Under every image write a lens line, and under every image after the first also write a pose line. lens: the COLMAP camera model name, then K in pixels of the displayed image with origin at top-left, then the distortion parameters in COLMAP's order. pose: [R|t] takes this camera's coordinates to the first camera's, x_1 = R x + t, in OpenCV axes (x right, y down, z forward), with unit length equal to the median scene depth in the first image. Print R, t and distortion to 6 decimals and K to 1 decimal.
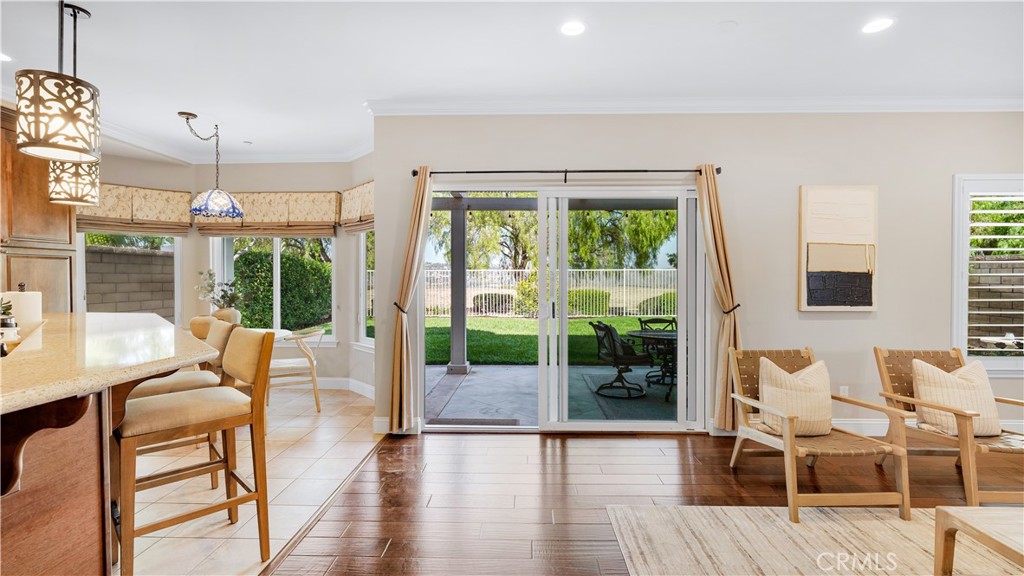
lens RADIAL K [[457.6, 0, 515.9], [0, 457.6, 281.4], [0, 0, 1]] dist [-0.013470, 0.000789]
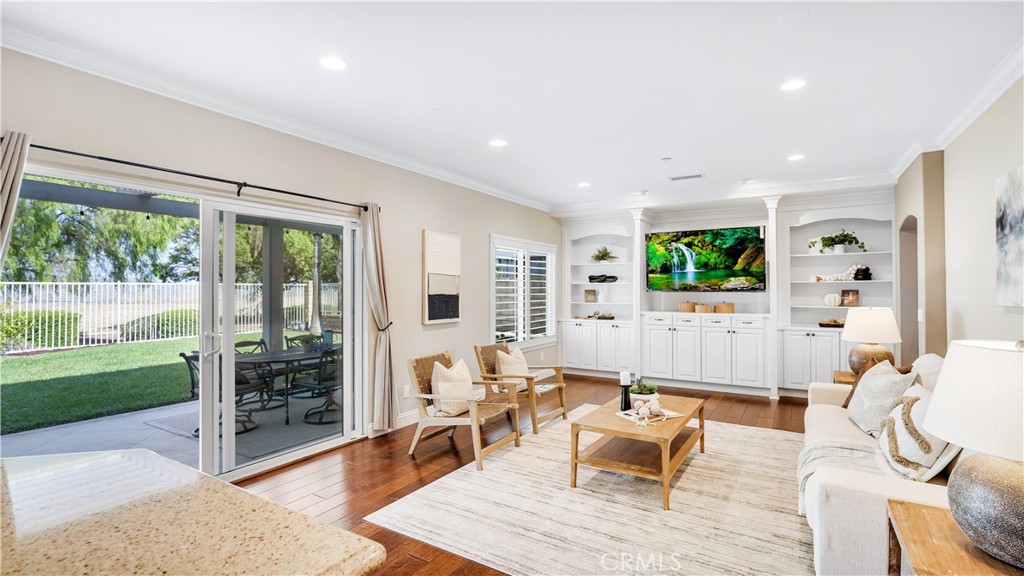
lens RADIAL K [[461.6, 0, 518.0], [0, 461.6, 287.1], [0, 0, 1]] dist [-0.002198, 0.000544]
pose [[0.495738, 0.004703, 0.868459, -0.404375], [0.008894, 0.999905, -0.010492, -0.027498], [-0.868427, 0.012926, 0.495649, 0.100058]]
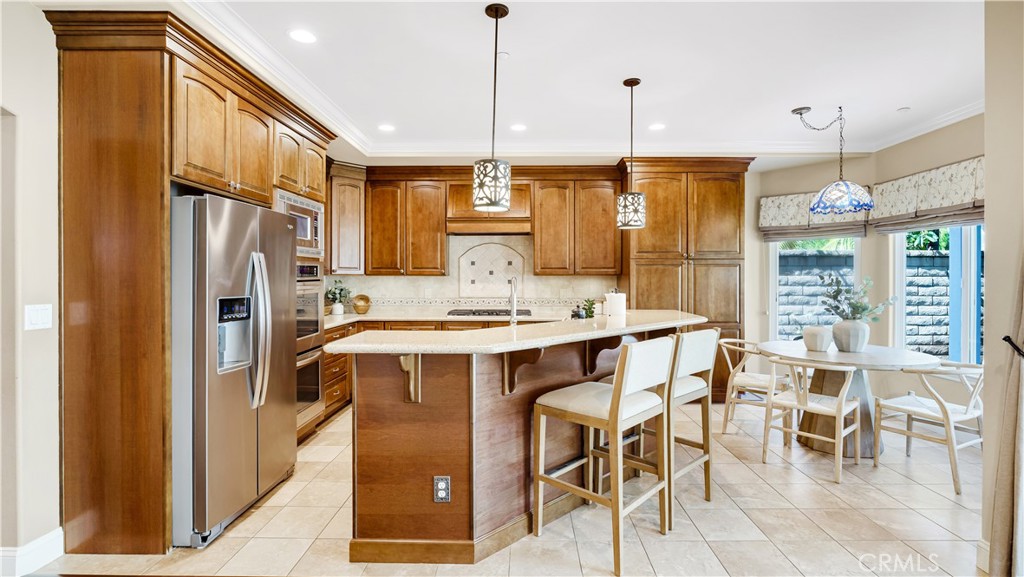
lens RADIAL K [[471.1, 0, 518.0], [0, 471.1, 279.0], [0, 0, 1]] dist [-0.001866, 0.000169]
pose [[0.011117, 0.004288, -0.999929, 0.268053], [-0.010479, 0.999936, 0.004171, -0.015905], [0.999883, 0.010432, 0.011161, 0.436227]]
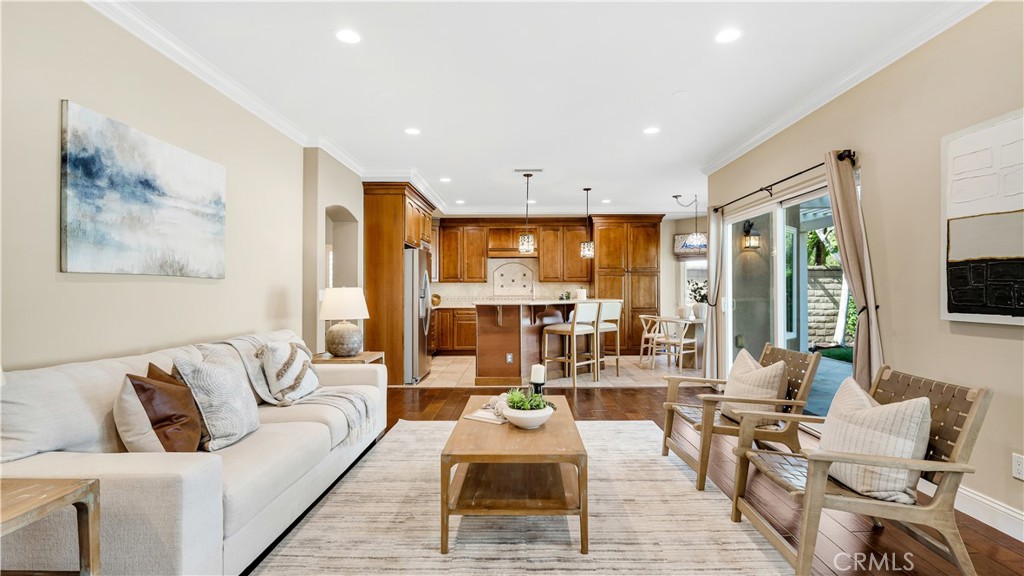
lens RADIAL K [[482.4, 0, 512.0], [0, 482.4, 288.0], [0, 0, 1]] dist [-0.002496, -0.000558]
pose [[0.004531, -0.005634, -0.999974, 1.349467], [-0.006807, 0.999961, -0.005664, 0.025218], [0.999967, 0.006832, 0.004492, 0.346243]]
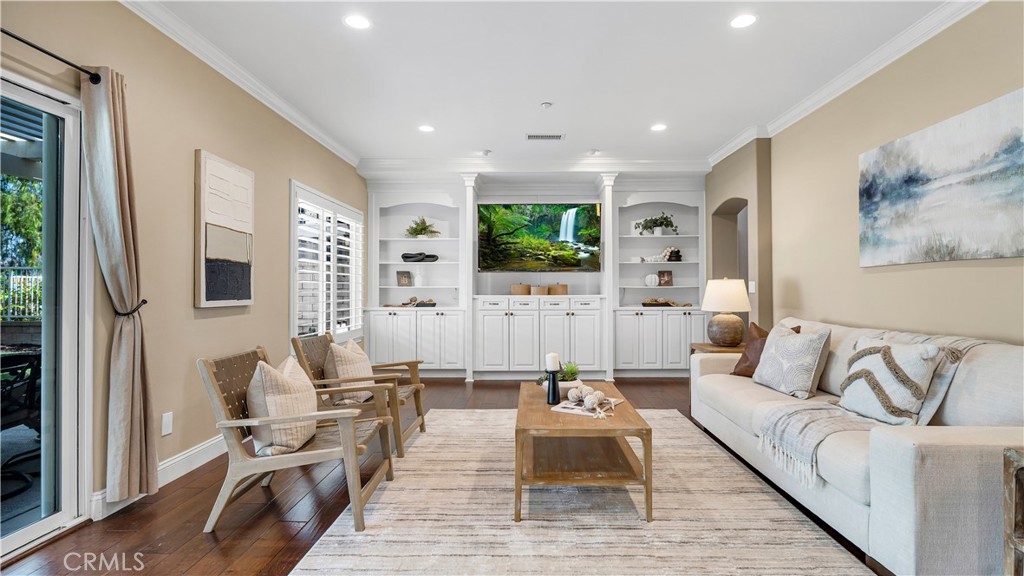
lens RADIAL K [[493.5, 0, 524.6], [0, 493.5, 284.0], [0, 0, 1]] dist [-0.006442, 0.000500]
pose [[-0.021945, 0.012548, 0.999680, -0.238719], [0.012293, 0.999849, -0.012280, 0.041509], [-0.999684, 0.012020, -0.022096, 0.456551]]
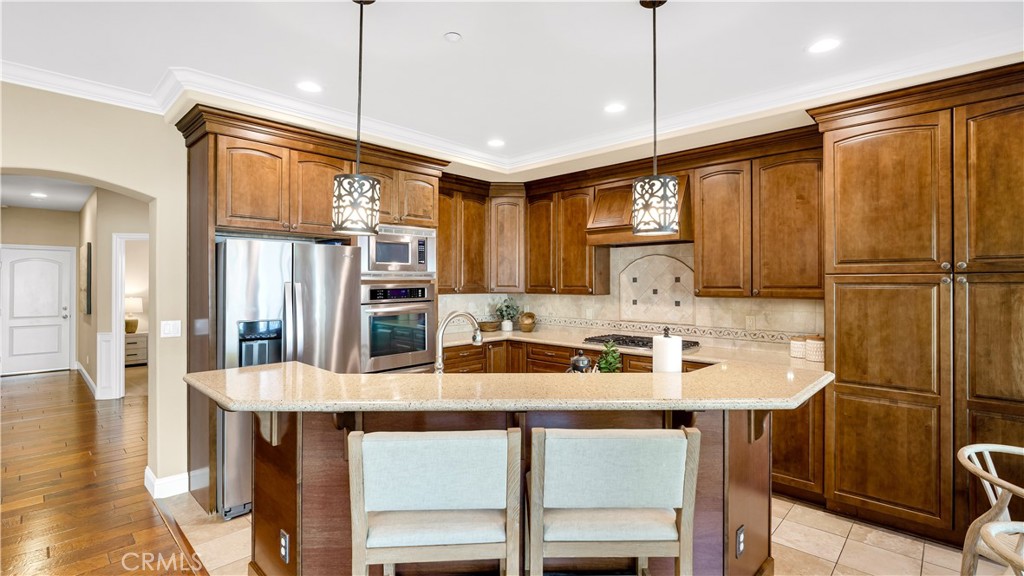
lens RADIAL K [[468.4, 0, 512.0], [0, 468.4, 282.1], [0, 0, 1]] dist [-0.012005, 0.000150]
pose [[-0.673316, -0.000878, -0.739354, -0.121042], [-0.006681, 0.999966, 0.004898, -0.057869], [0.739325, 0.008238, -0.673299, 0.920759]]
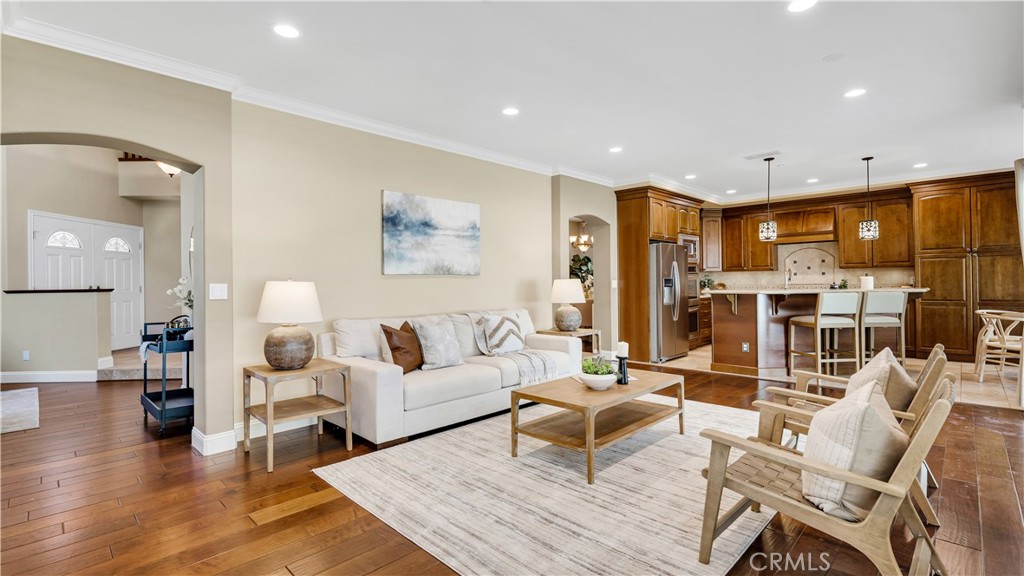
lens RADIAL K [[457.6, 0, 515.9], [0, 457.6, 281.4], [0, 0, 1]] dist [-0.013470, 0.000789]
pose [[-0.684286, 0.007396, -0.729177, 1.366244], [0.005750, 0.999972, 0.004747, 0.019567], [0.729191, -0.000944, -0.684309, 0.853479]]
